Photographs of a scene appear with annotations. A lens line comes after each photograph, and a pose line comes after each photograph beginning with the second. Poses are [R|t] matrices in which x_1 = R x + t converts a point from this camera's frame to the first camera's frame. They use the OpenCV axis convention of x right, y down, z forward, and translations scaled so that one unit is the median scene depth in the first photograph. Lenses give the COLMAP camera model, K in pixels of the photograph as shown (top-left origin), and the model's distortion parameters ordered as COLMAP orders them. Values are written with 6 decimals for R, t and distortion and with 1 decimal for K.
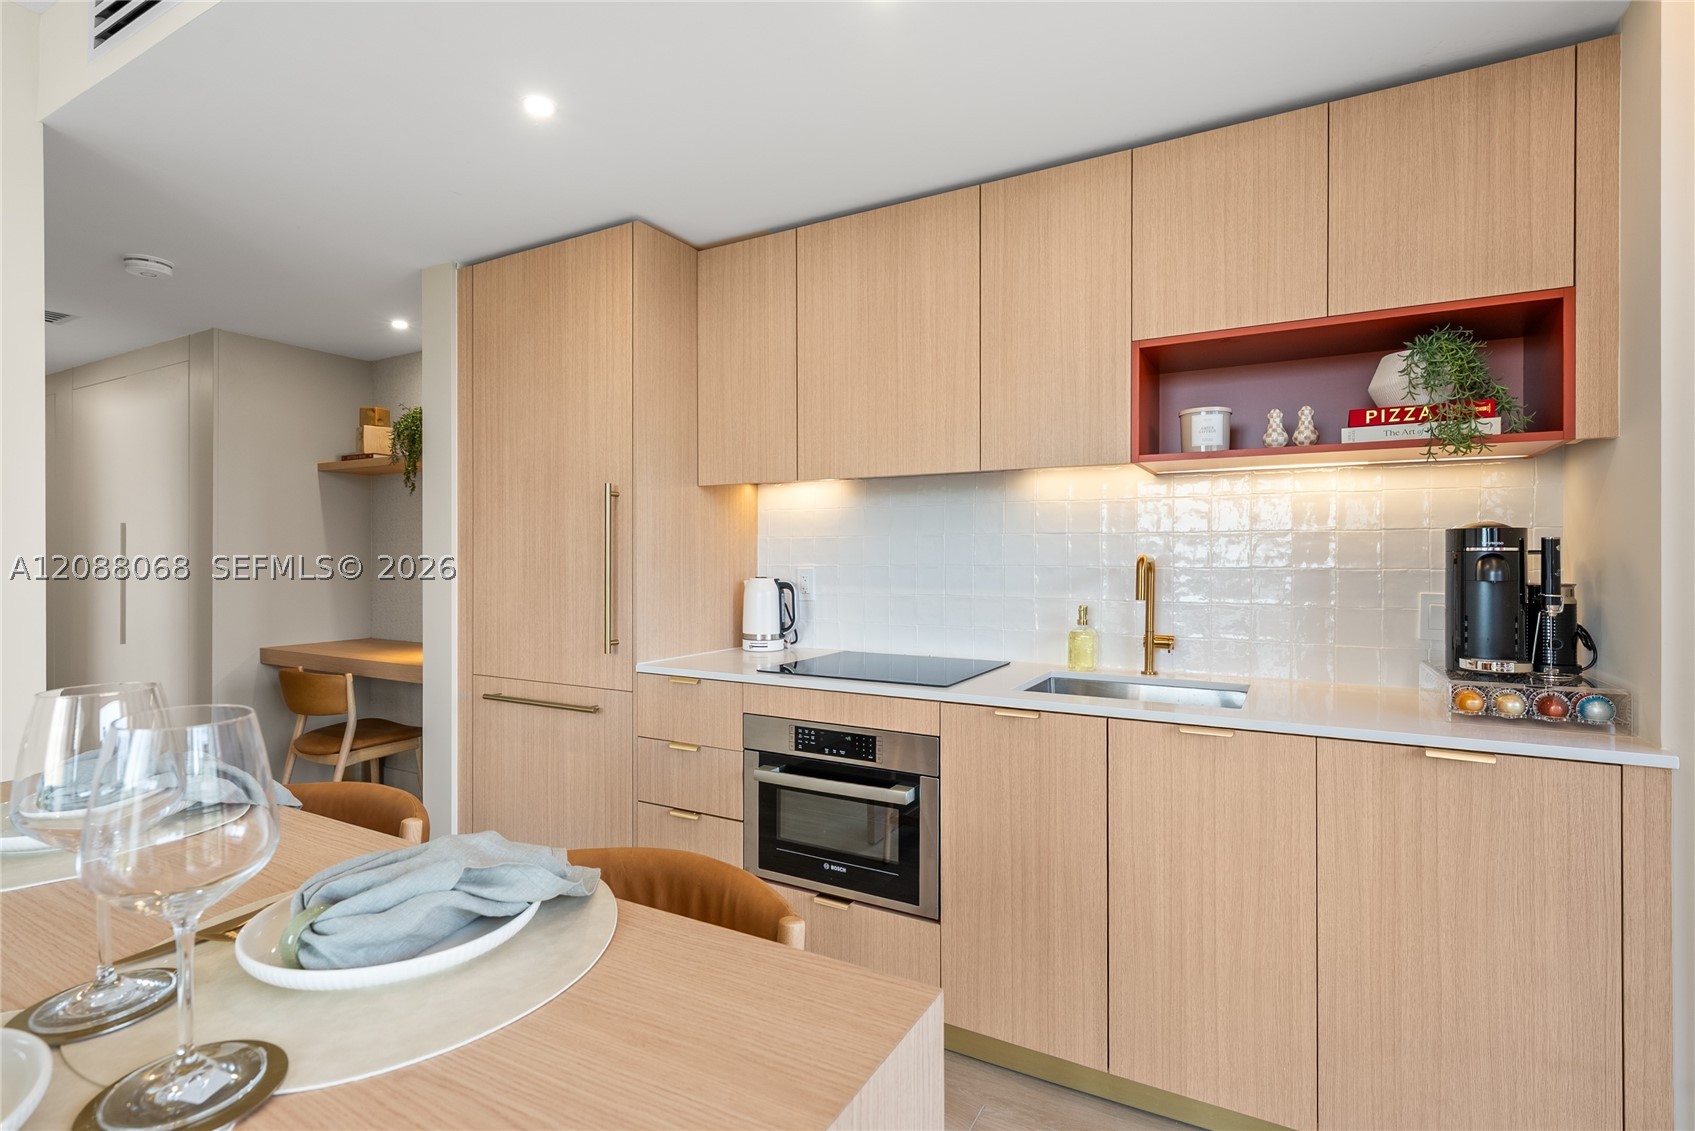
lens RADIAL K [[780.6, 0, 879.3], [0, 780.6, 557.0], [0, 0, 1]] dist [0.000554, 0.001419]
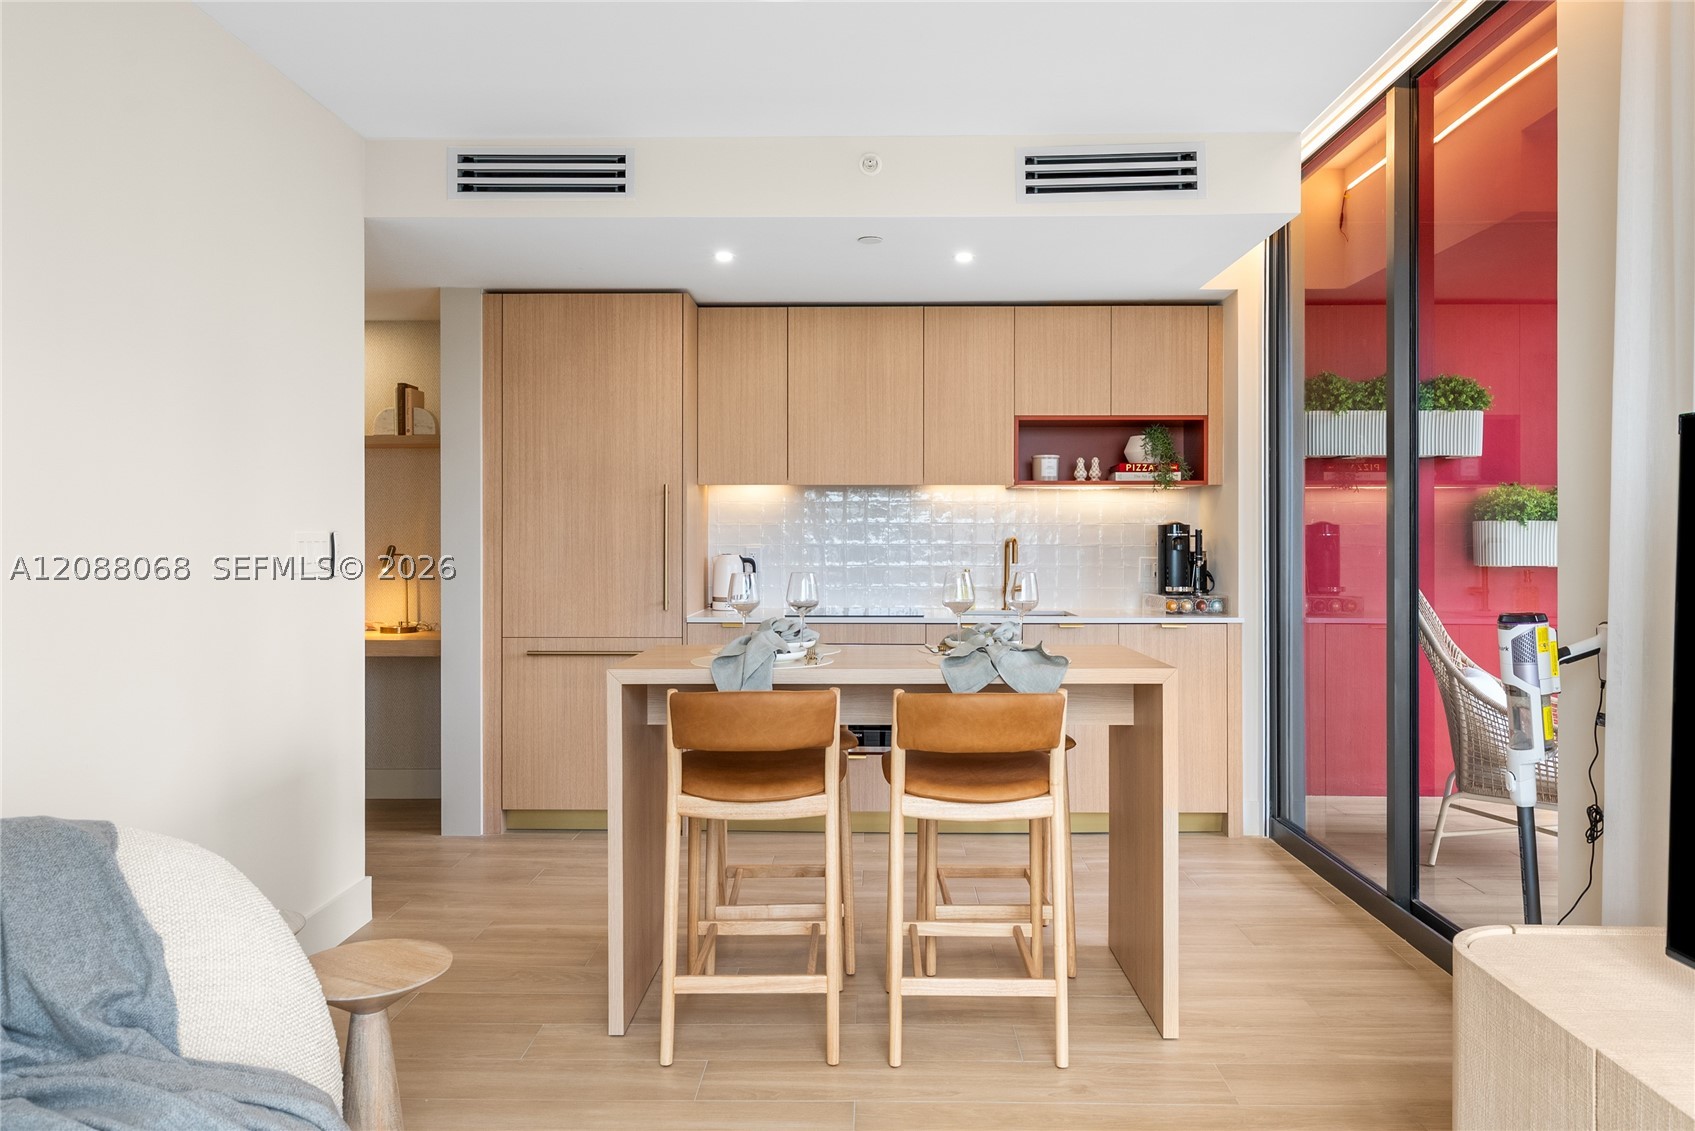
lens RADIAL K [[1140.7, 0, 850.9], [0, 1140.7, 538.9], [0, 0, 1]] dist [0.007964, 0.000497]
pose [[0.883440, 0.000039, 0.468544, -1.212936], [0.000492, 0.999999, -0.001011, 0.003244], [-0.468543, 0.001124, 0.883440, -1.102790]]
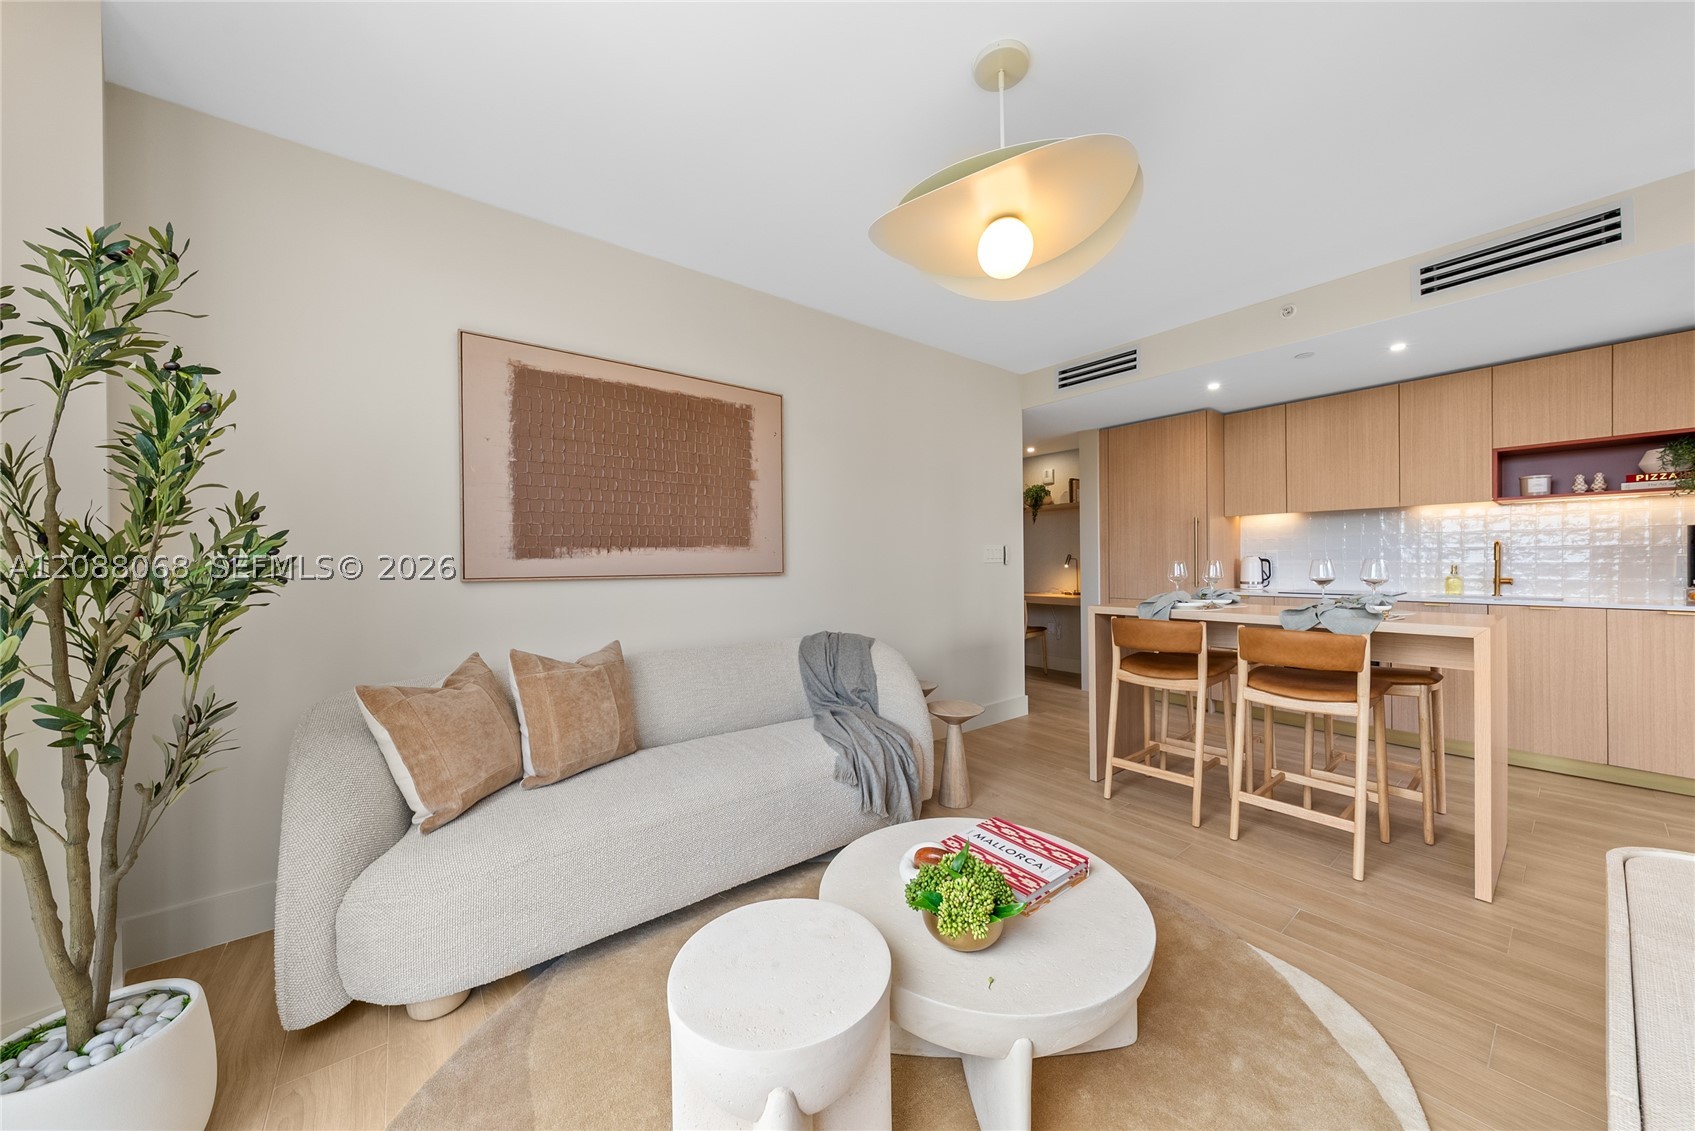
lens RADIAL K [[581.5, 0, 856.5], [0, 581.5, 564.4], [0, 0, 1]] dist [-0.000253, 0.000627]
pose [[0.922458, -0.006411, -0.386044, -0.765982], [0.007883, 0.999966, 0.002229, 0.049960], [0.386017, -0.005100, 0.922478, -1.348335]]
